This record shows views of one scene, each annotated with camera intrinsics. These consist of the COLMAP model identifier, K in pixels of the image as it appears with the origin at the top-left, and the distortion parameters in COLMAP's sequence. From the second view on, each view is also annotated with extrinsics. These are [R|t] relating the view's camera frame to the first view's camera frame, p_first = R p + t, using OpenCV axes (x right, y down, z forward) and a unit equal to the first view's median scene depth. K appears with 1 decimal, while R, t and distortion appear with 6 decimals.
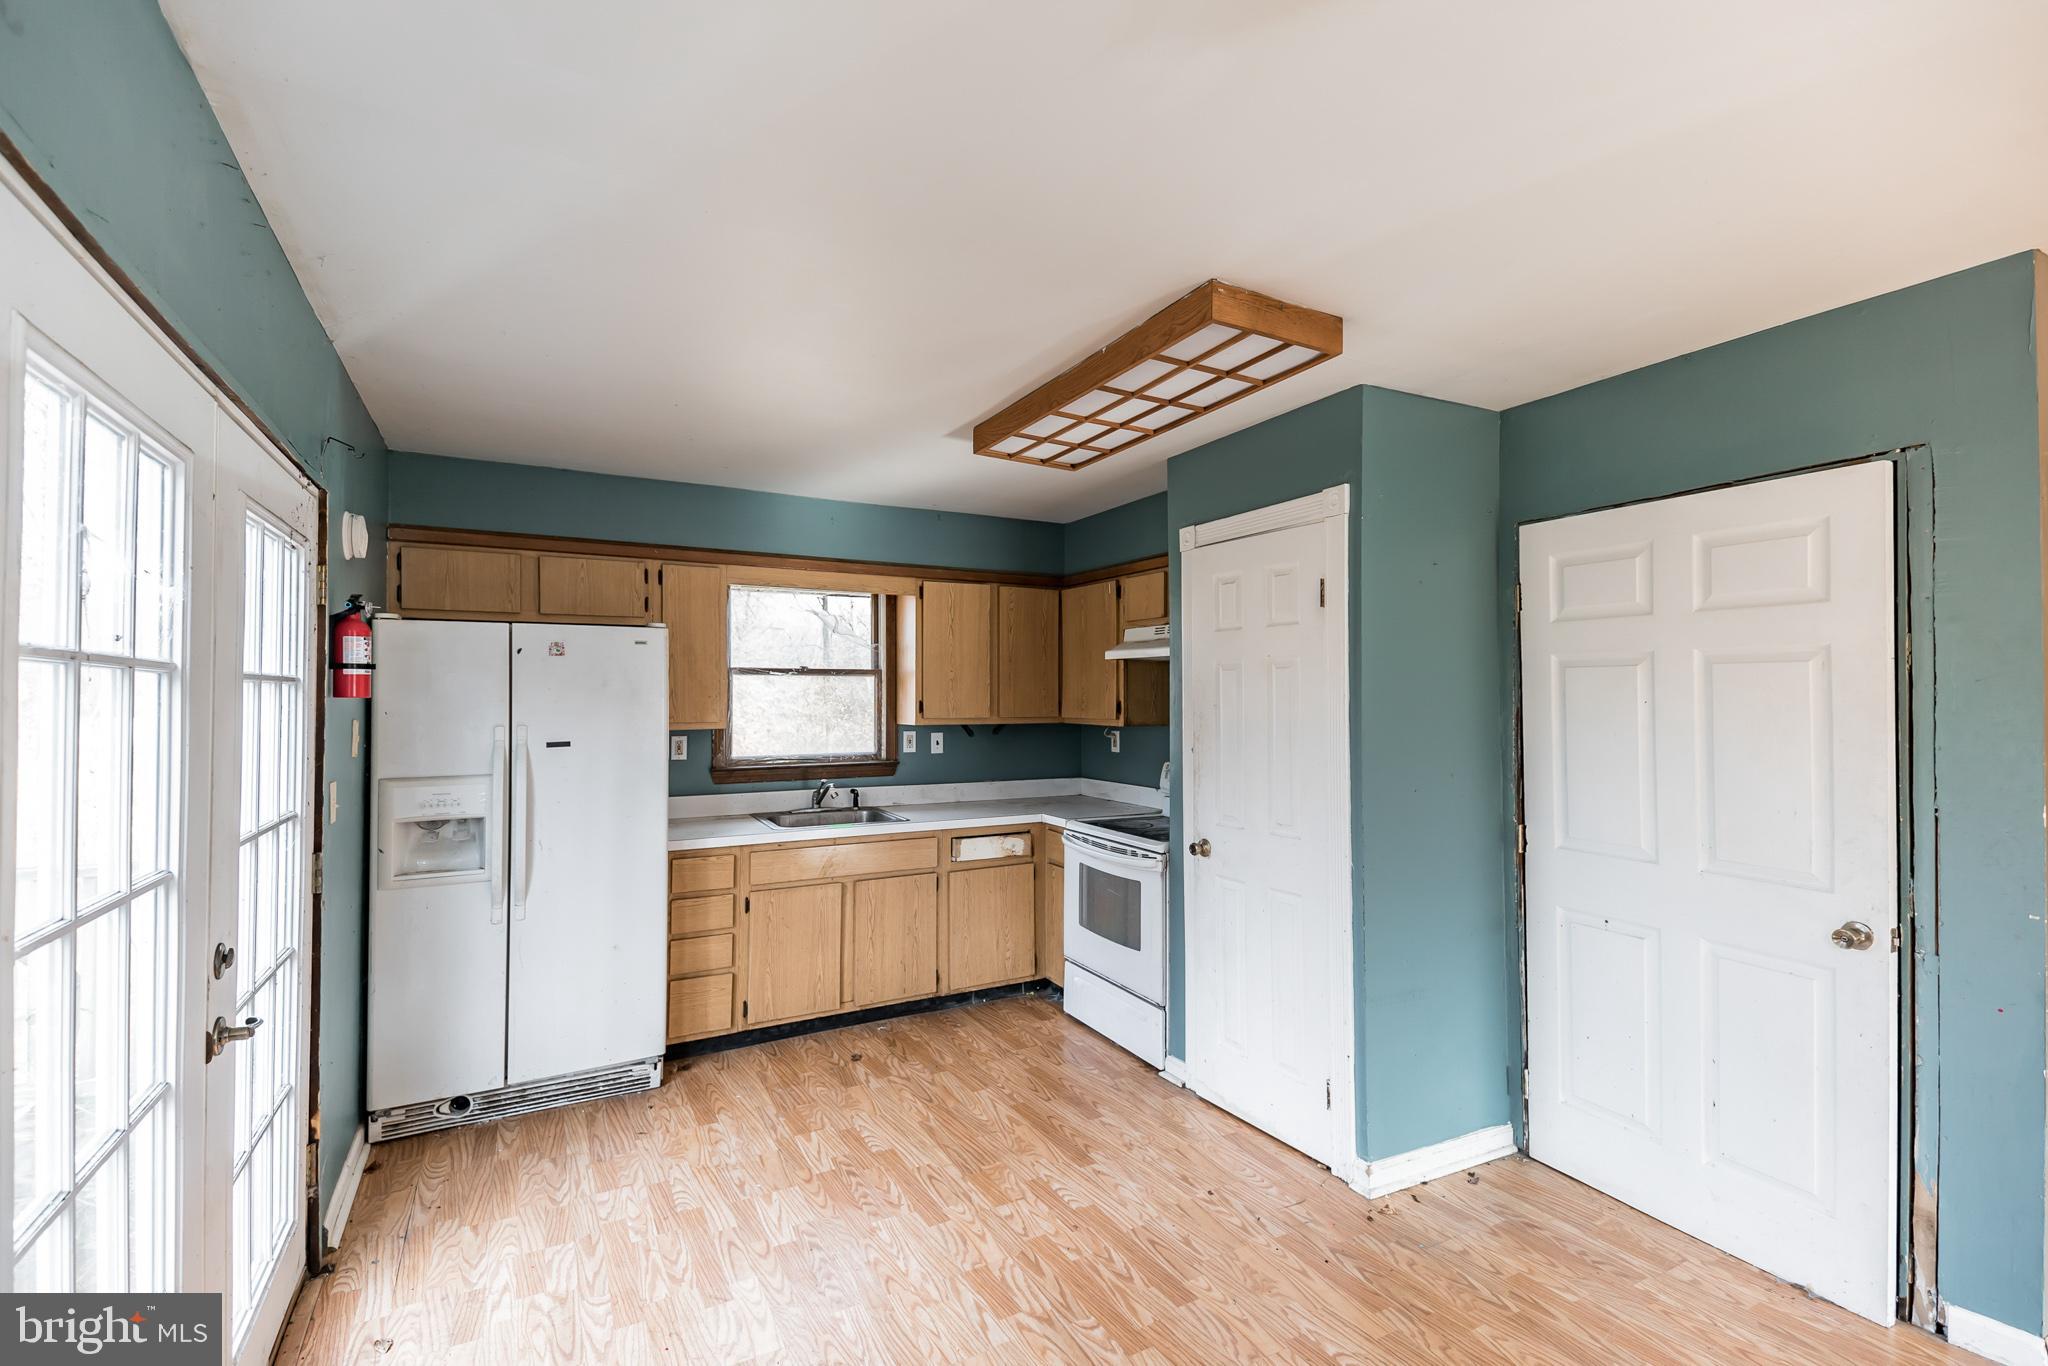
lens RADIAL K [[892.8, 0, 1020.8], [0, 892.8, 688.1], [0, 0, 1]] dist [0.096435, -0.055556]
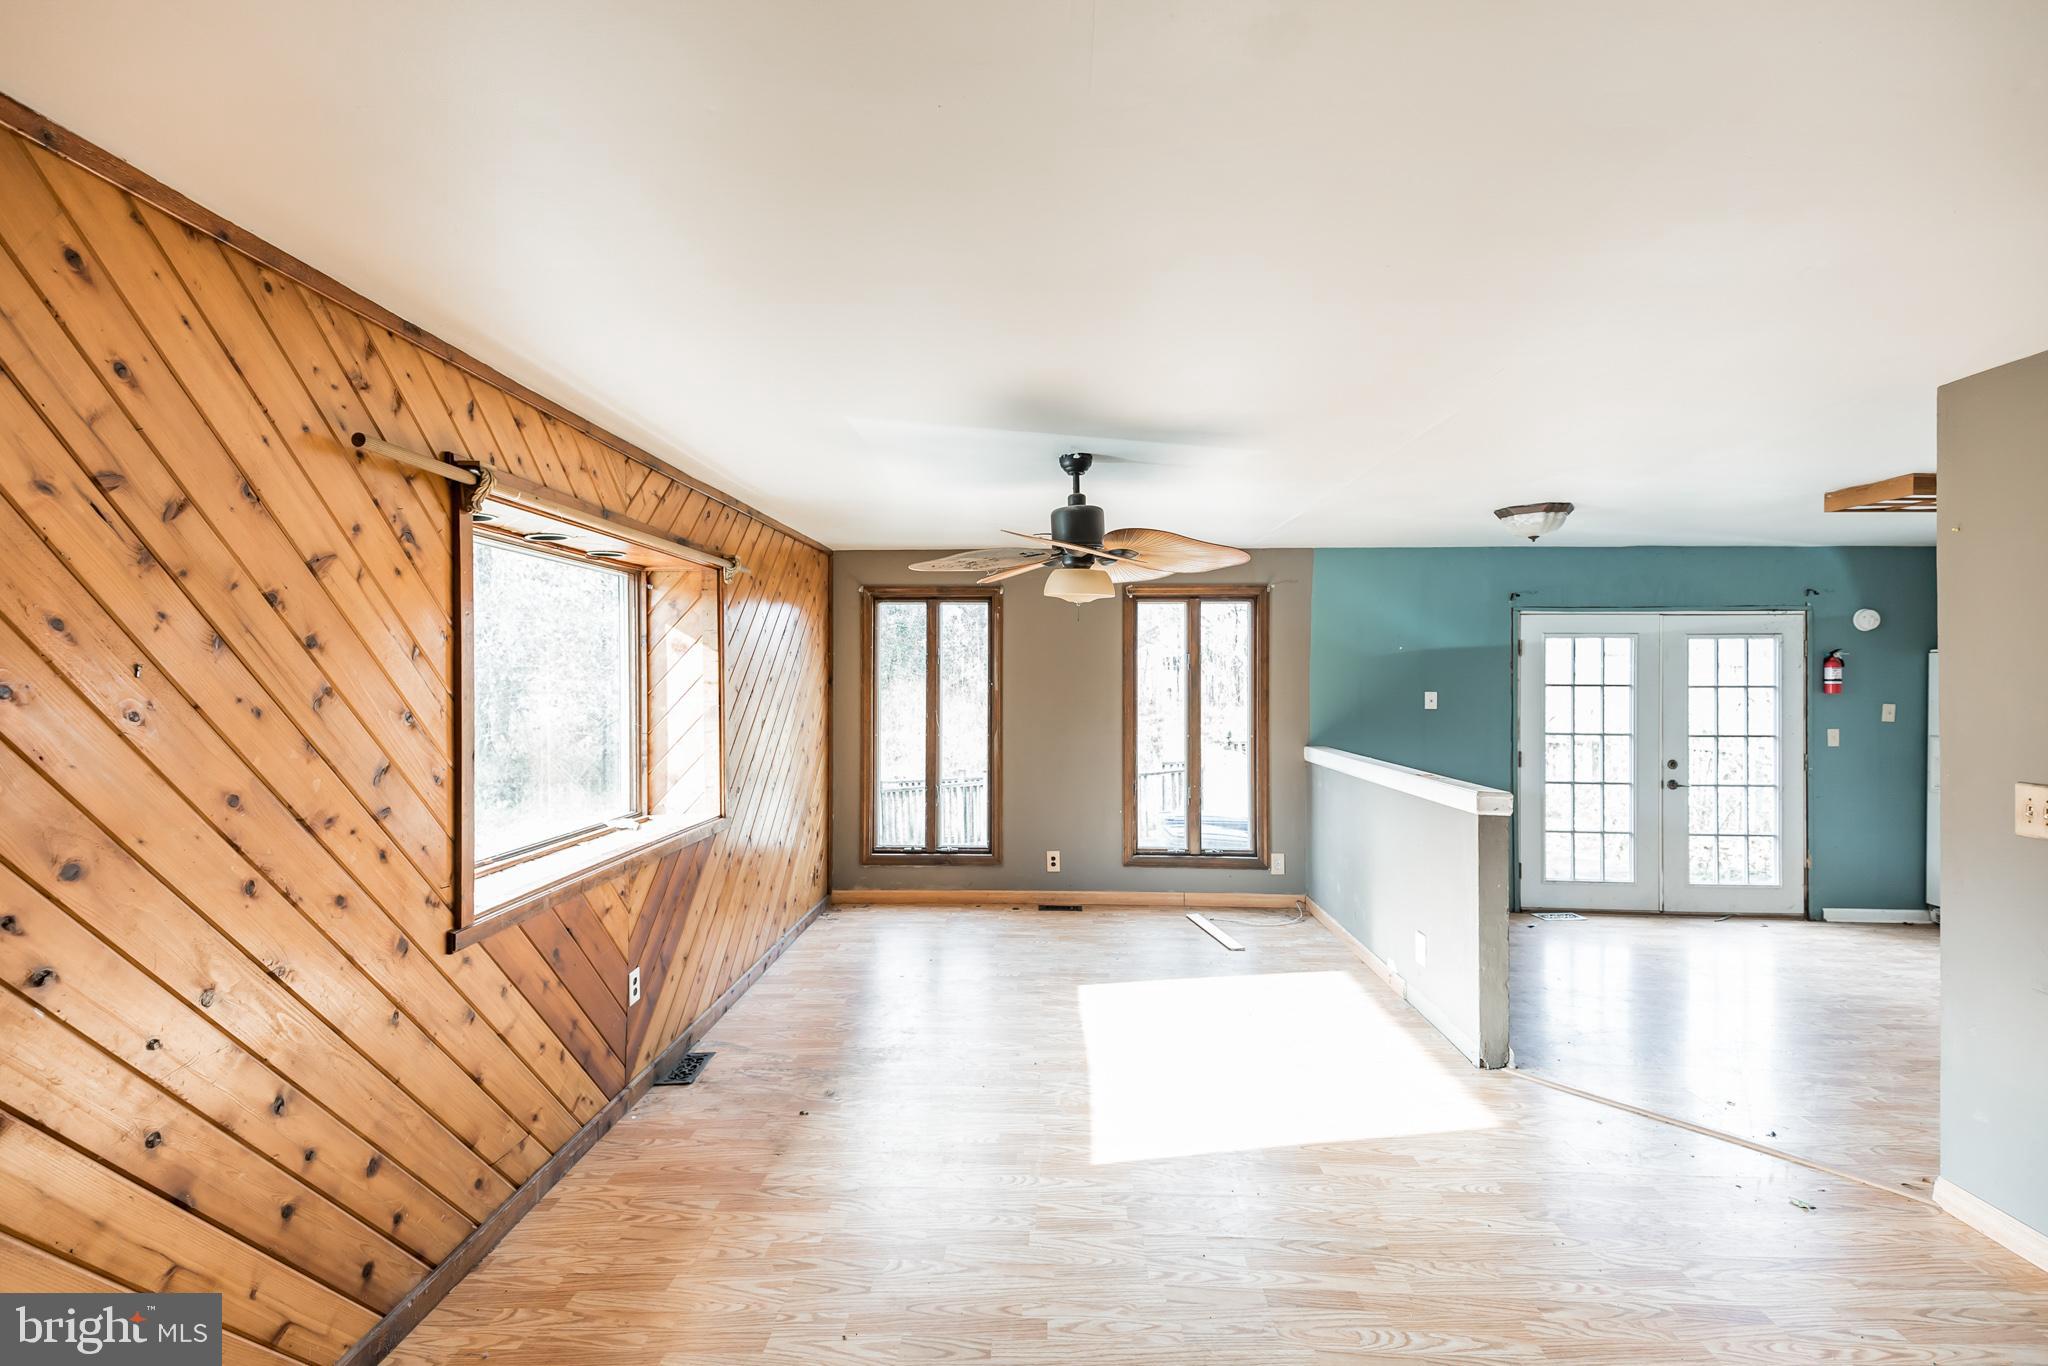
lens RADIAL K [[895.4, 0, 1021.9], [0, 895.4, 674.4], [0, 0, 1]] dist [0.078639, -0.041646]
pose [[-0.500928, -0.002884, -0.865484, 1.599111], [0.007208, 0.999946, -0.007504, -0.024130], [0.865459, -0.009997, -0.500880, 0.267052]]
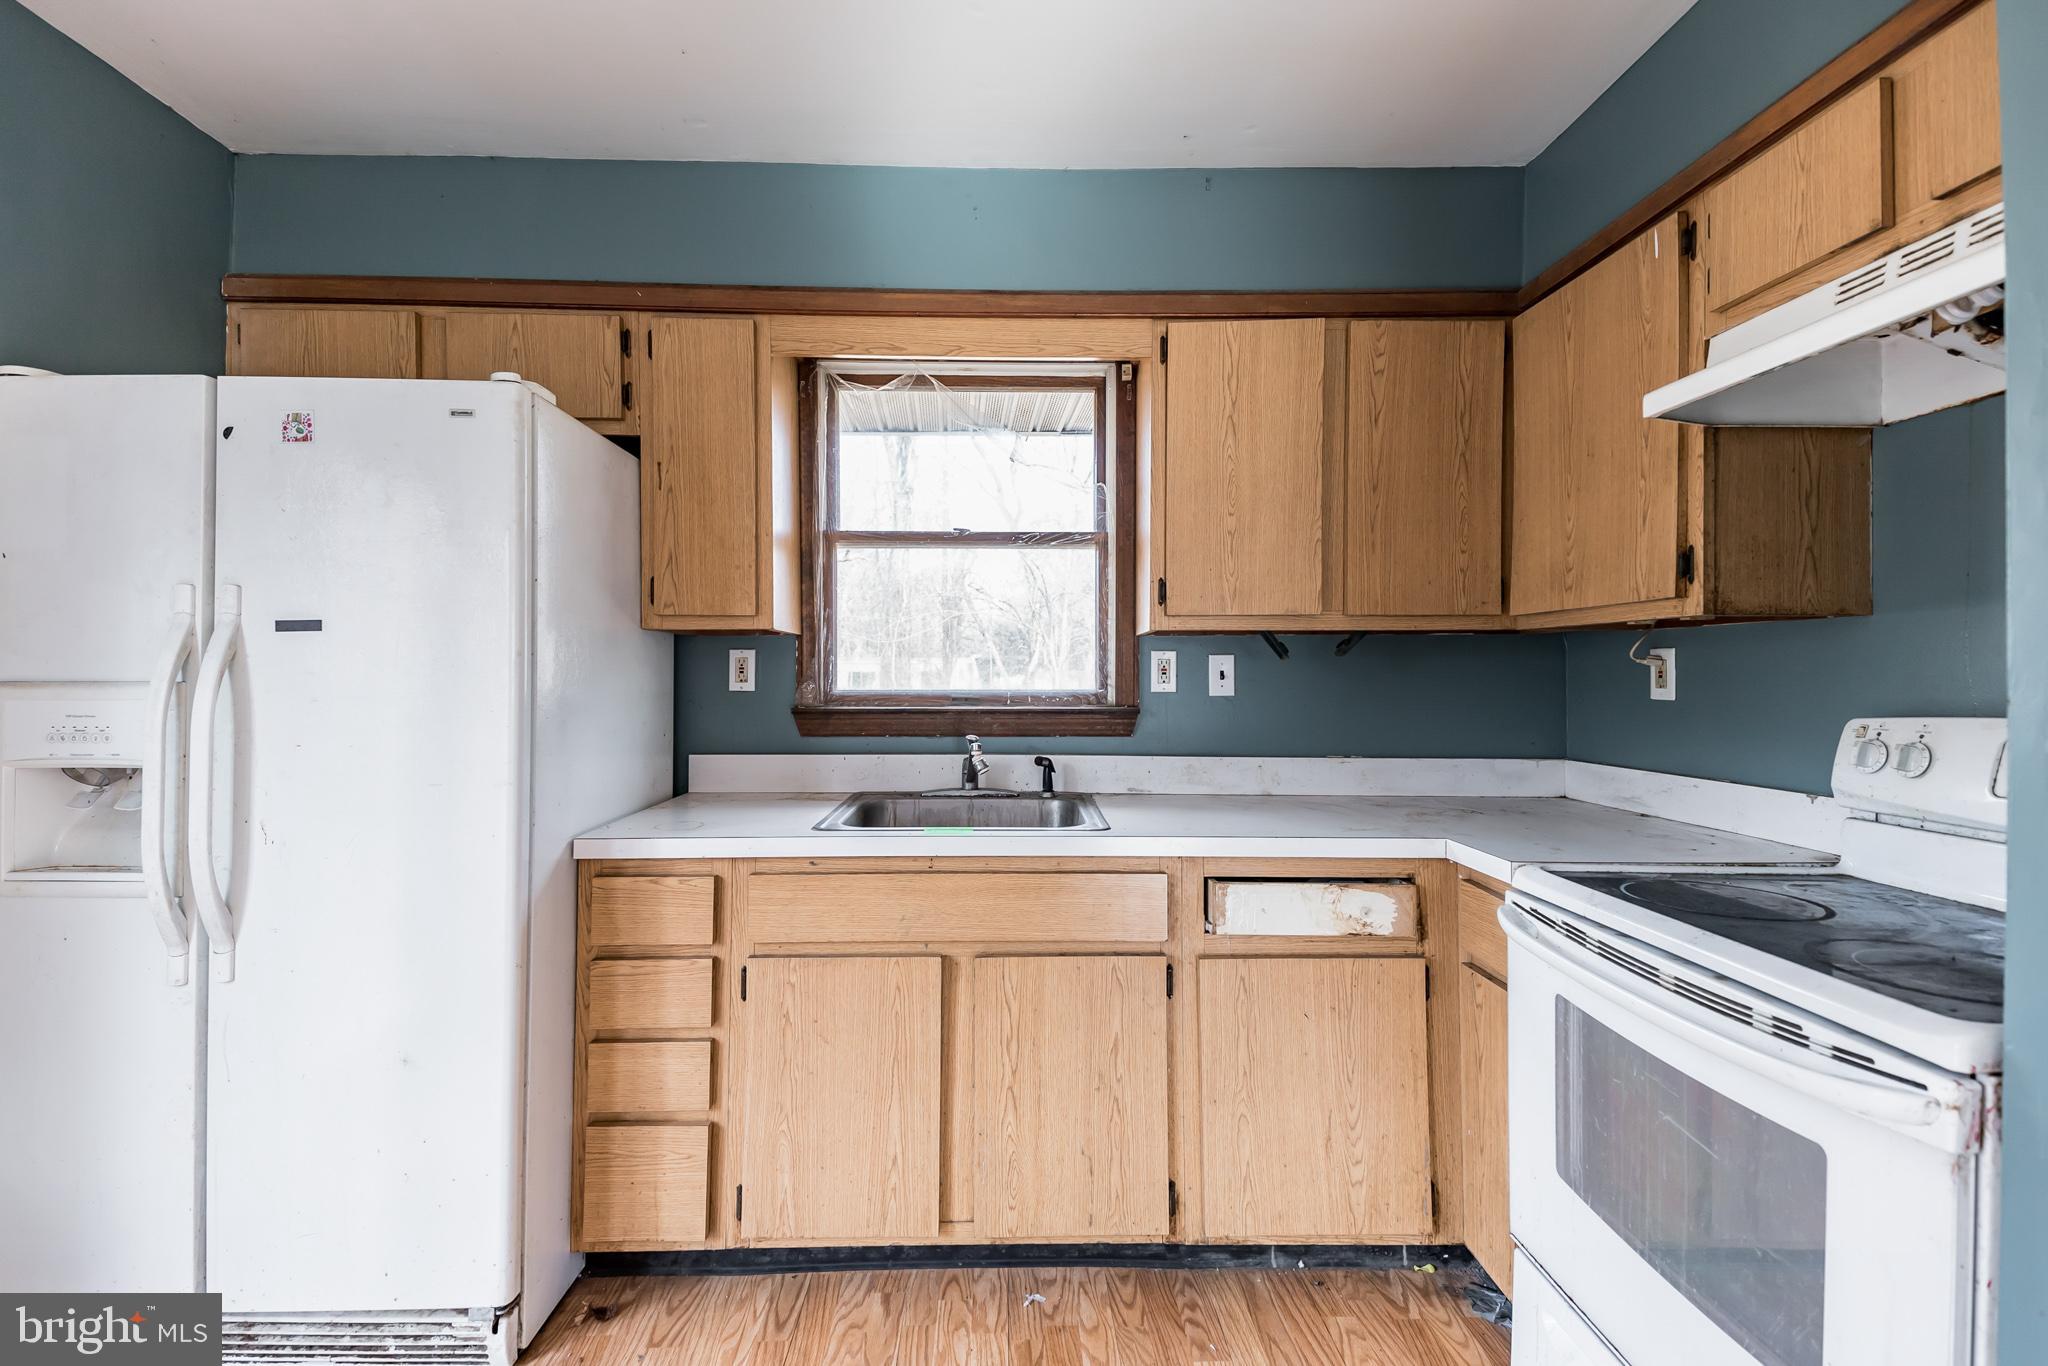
lens RADIAL K [[895.4, 0, 1021.9], [0, 895.4, 674.4], [0, 0, 1]] dist [0.078639, -0.041646]
pose [[0.890379, -0.000645, -0.455219, 0.048393], [0.003371, 0.999981, 0.005176, 0.075979], [0.455207, -0.006143, 0.890364, 0.654062]]
